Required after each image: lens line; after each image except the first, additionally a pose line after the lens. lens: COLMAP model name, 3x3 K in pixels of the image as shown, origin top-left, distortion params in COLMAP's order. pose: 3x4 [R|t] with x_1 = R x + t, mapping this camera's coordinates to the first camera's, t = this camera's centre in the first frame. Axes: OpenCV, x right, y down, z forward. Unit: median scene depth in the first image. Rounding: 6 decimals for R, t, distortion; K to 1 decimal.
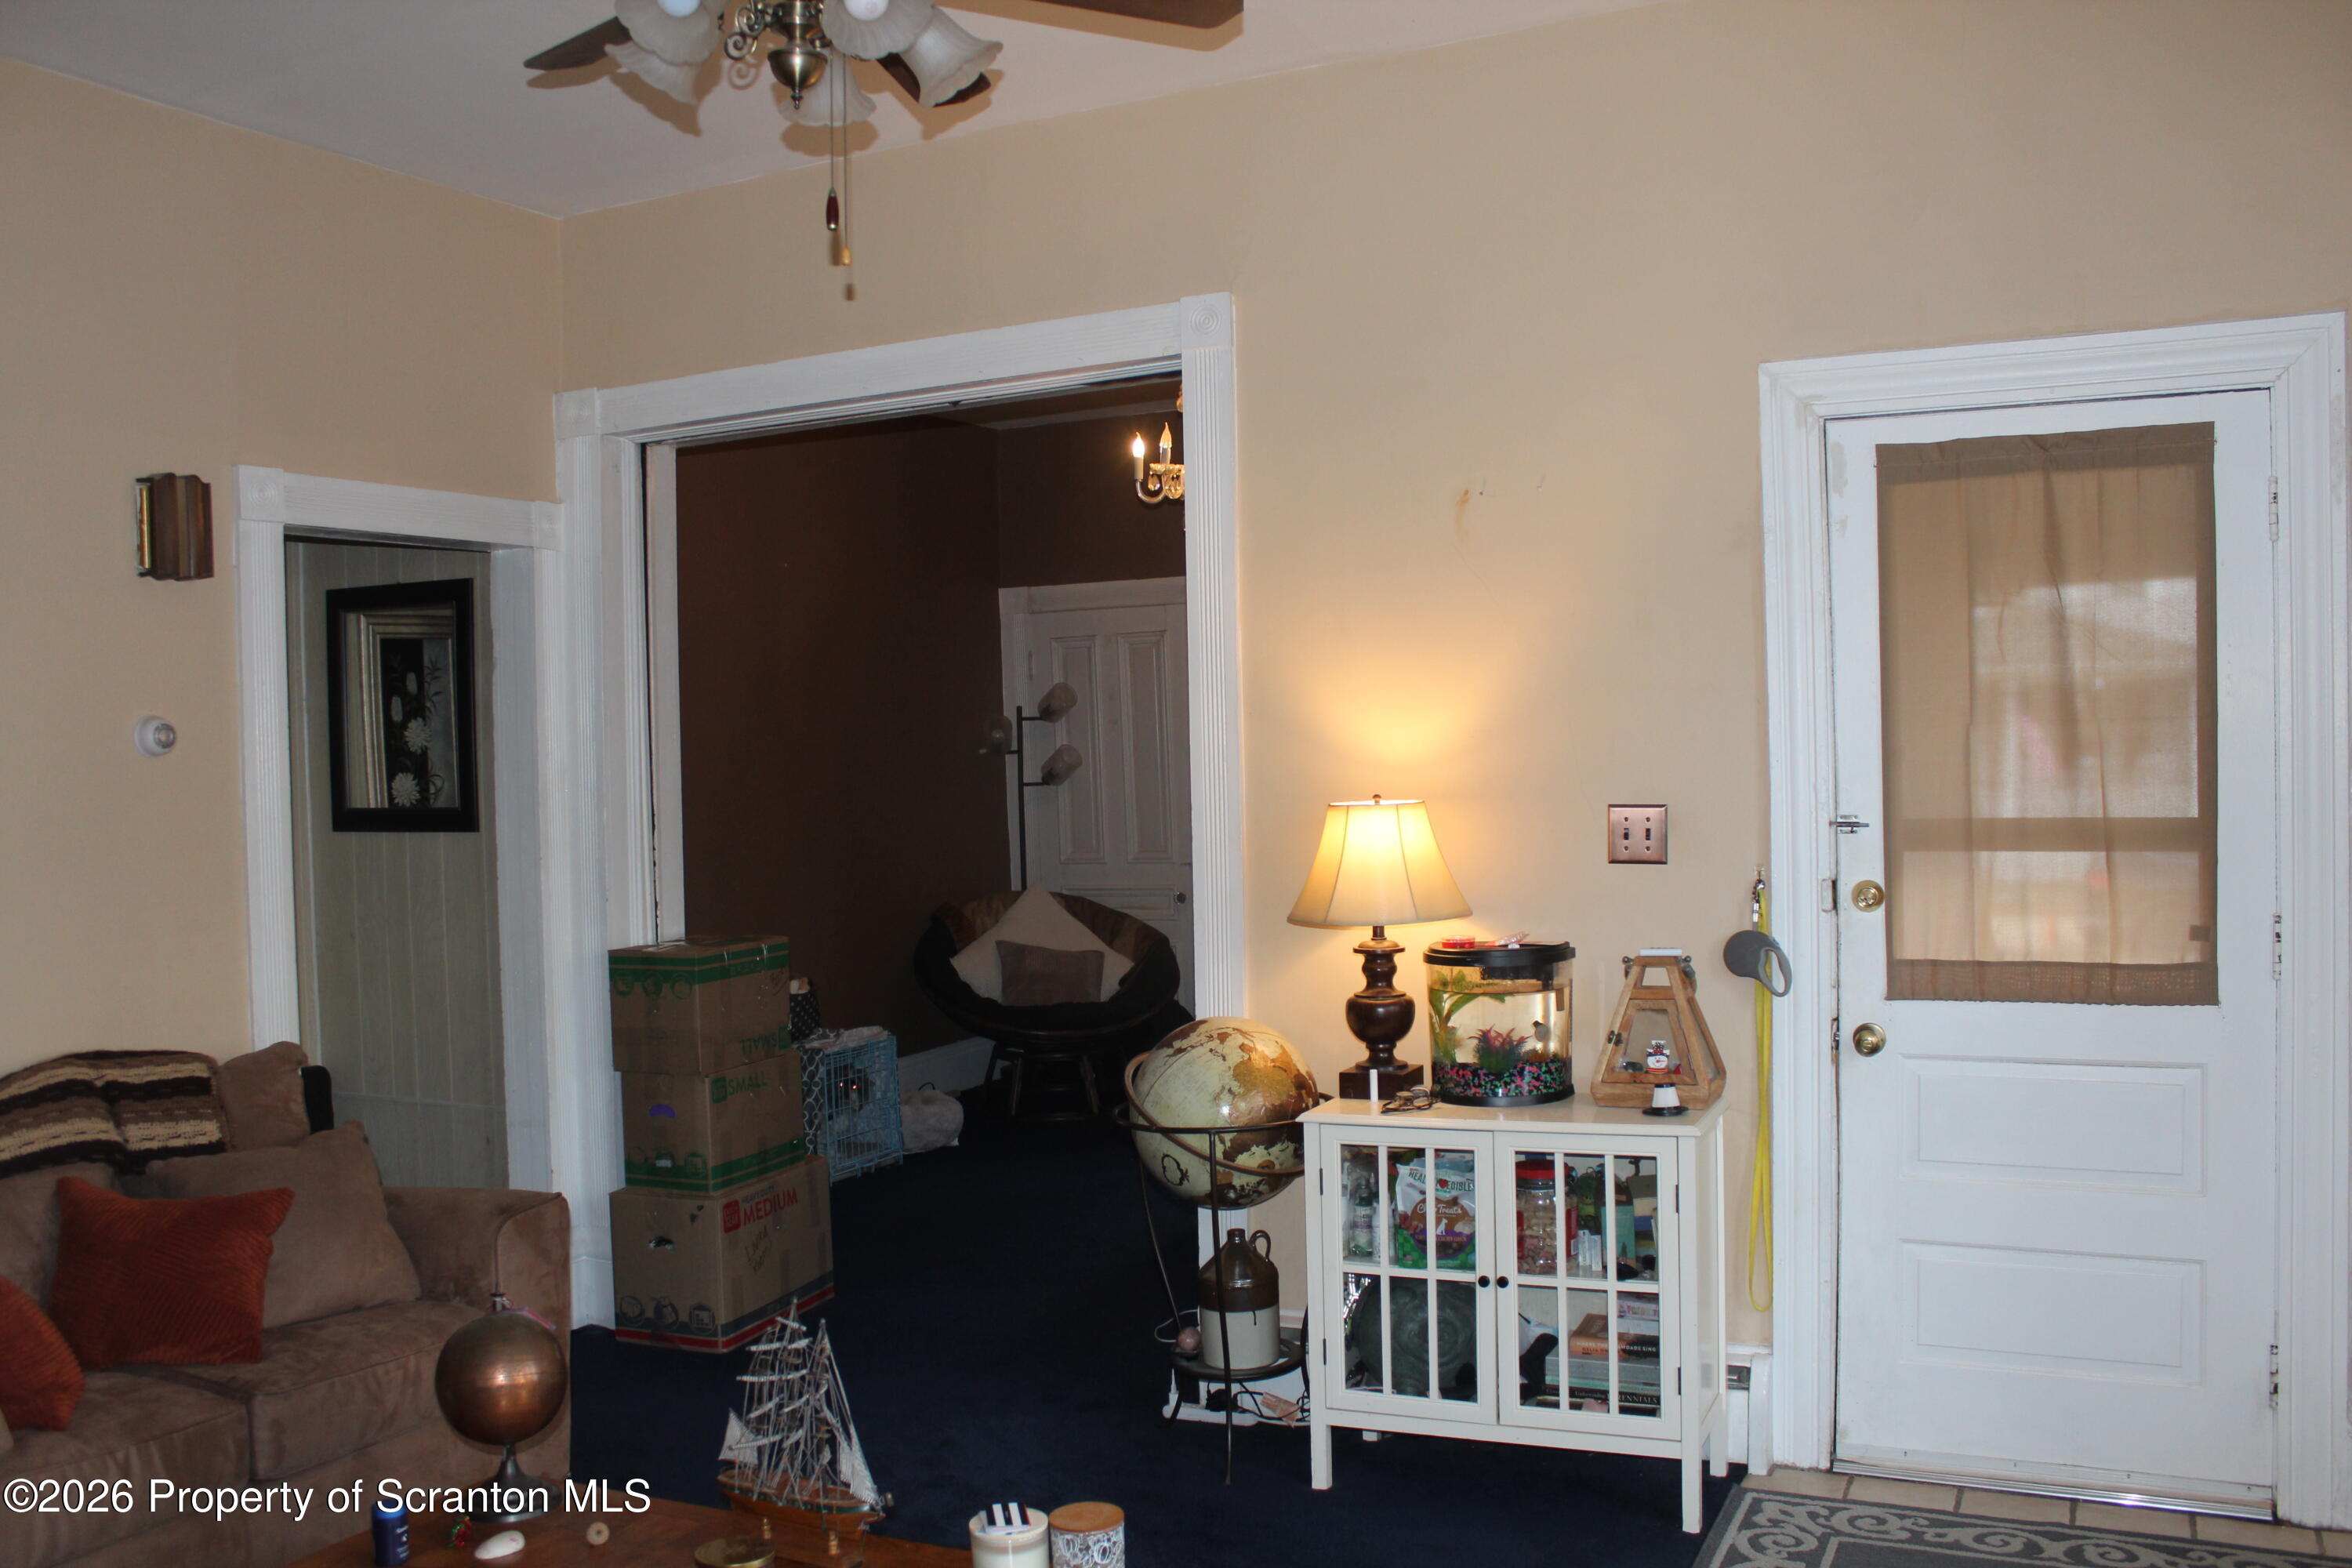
lens RADIAL K [[1957.2, 0, 1175.9], [0, 1957.2, 795.3], [0, 0, 1]] dist [-0.146980, 0.109435]
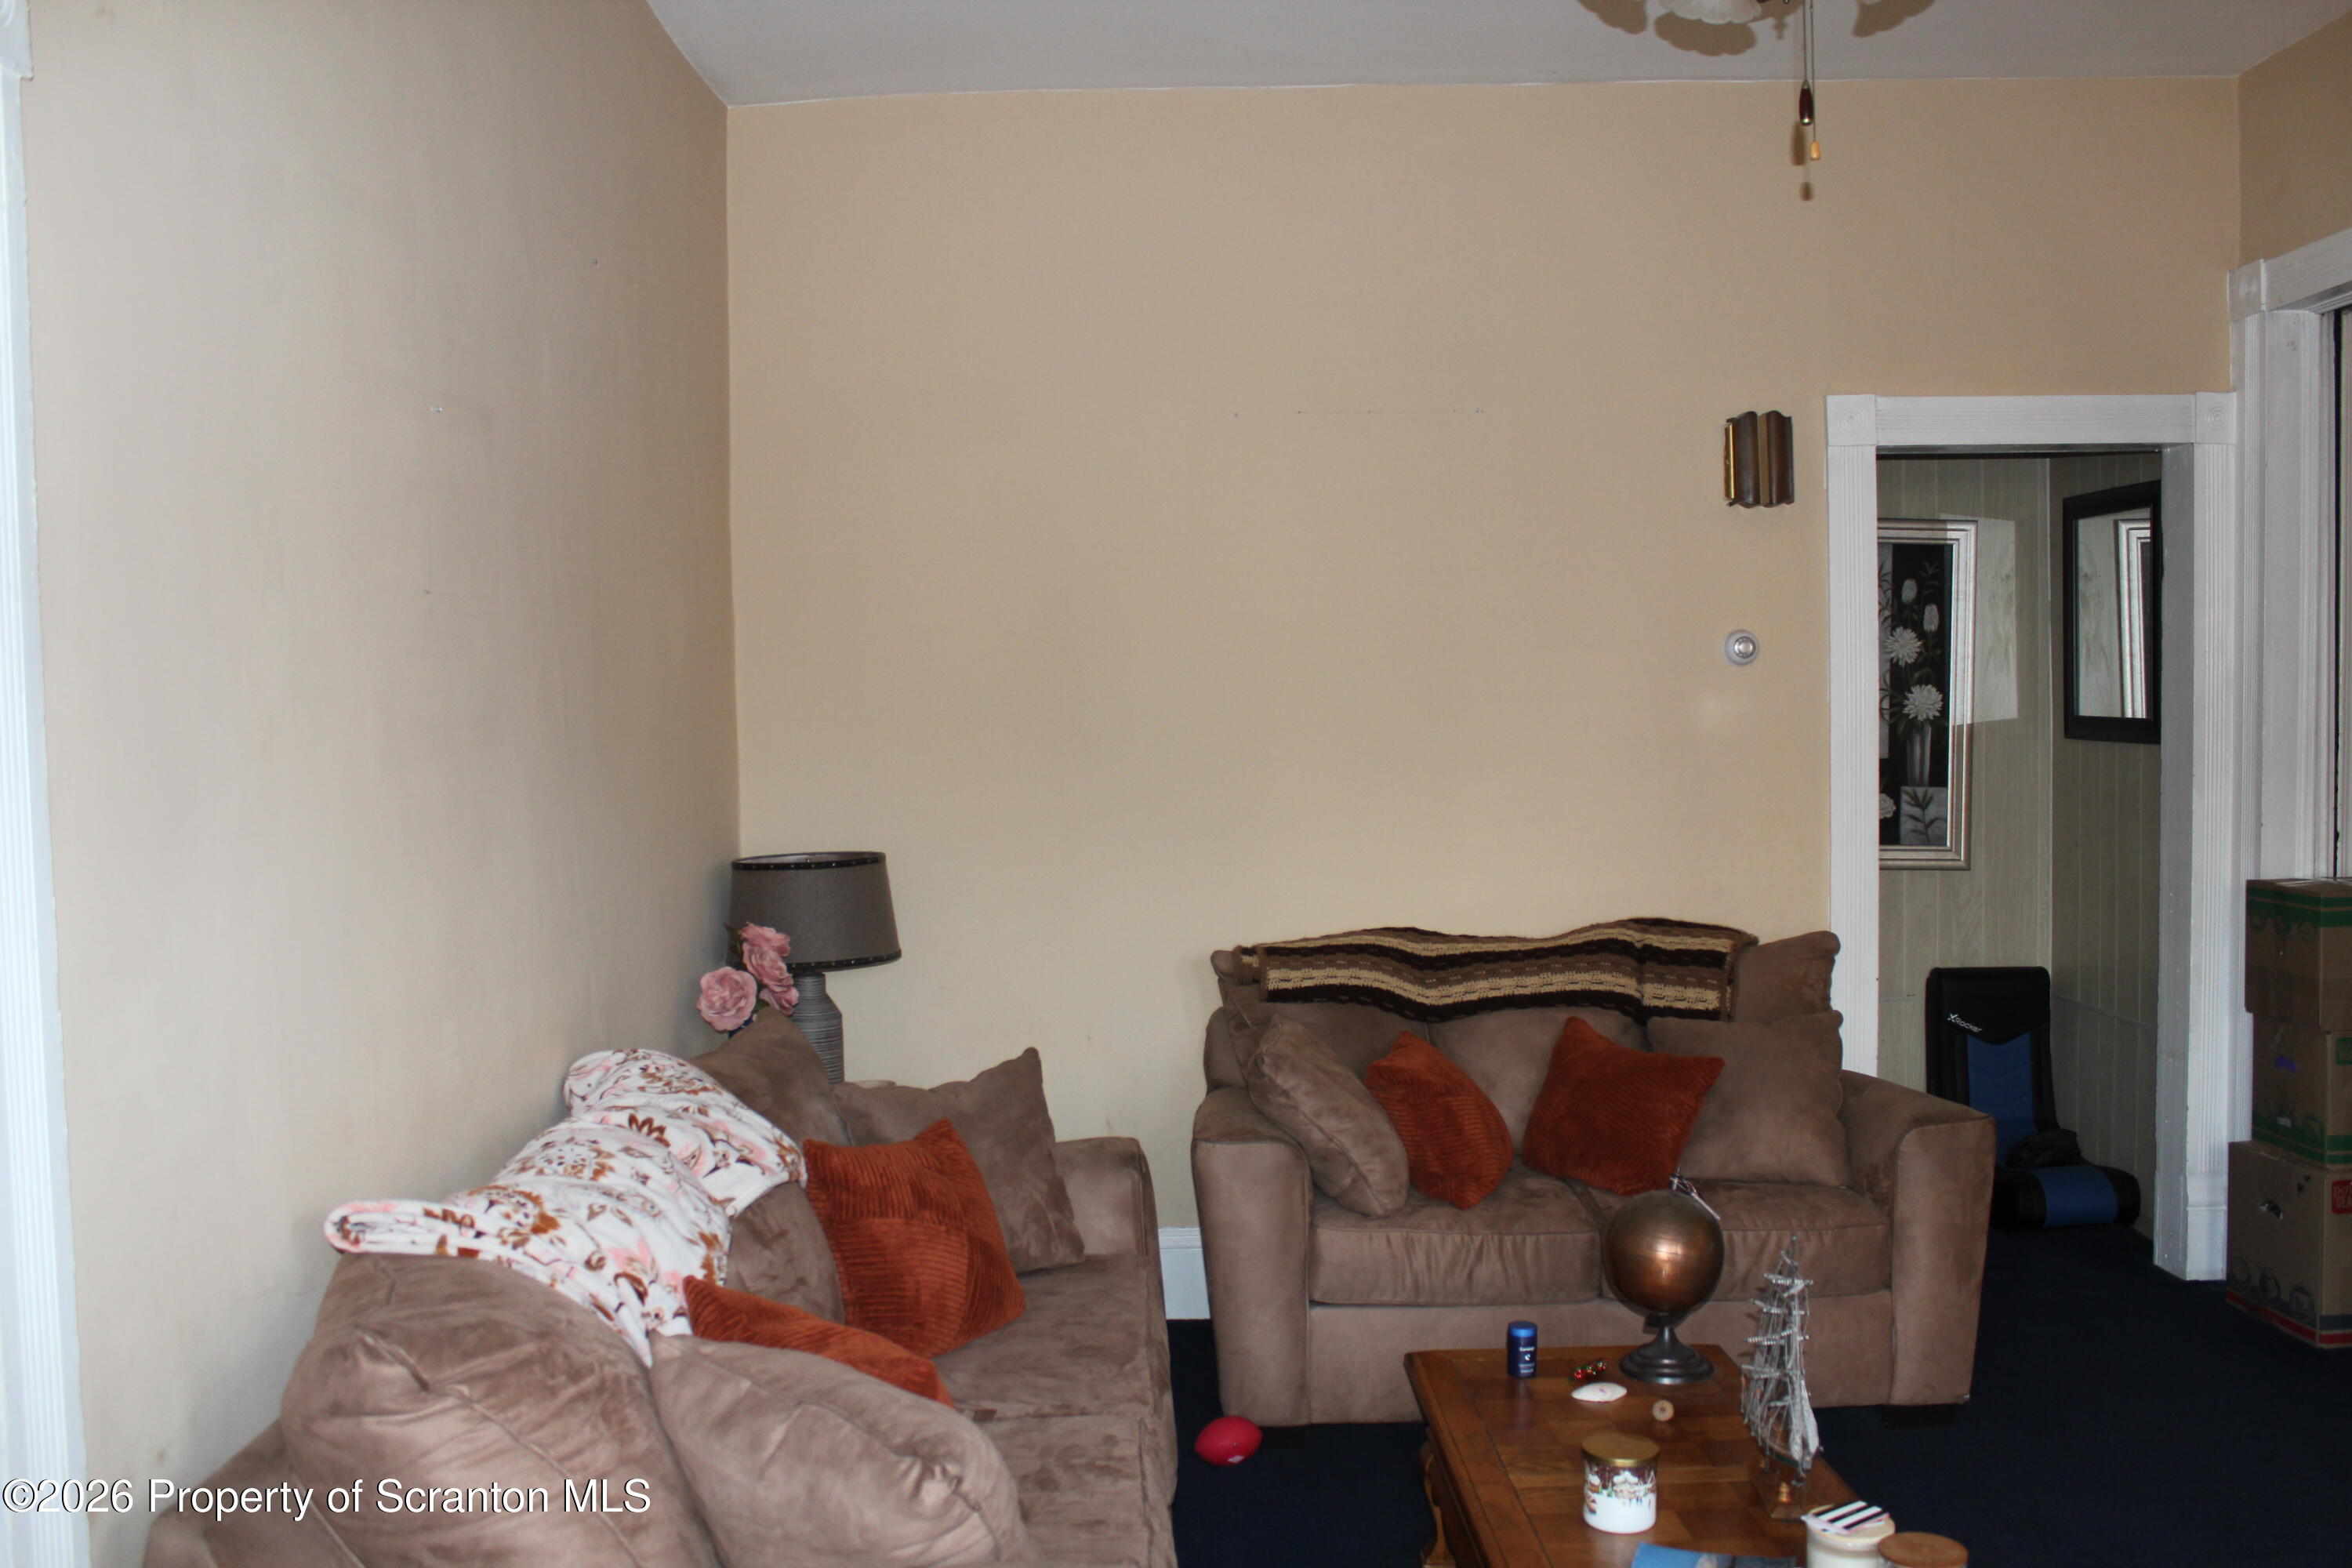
lens RADIAL K [[1957.2, 0, 1218.0], [0, 1957.2, 772.5], [0, 0, 1]] dist [-0.146980, 0.109435]
pose [[0.454172, 0.053385, -0.889313, 0.284254], [-0.013997, 0.998507, 0.052792, -0.011094], [0.890804, -0.011529, 0.454242, 0.163259]]
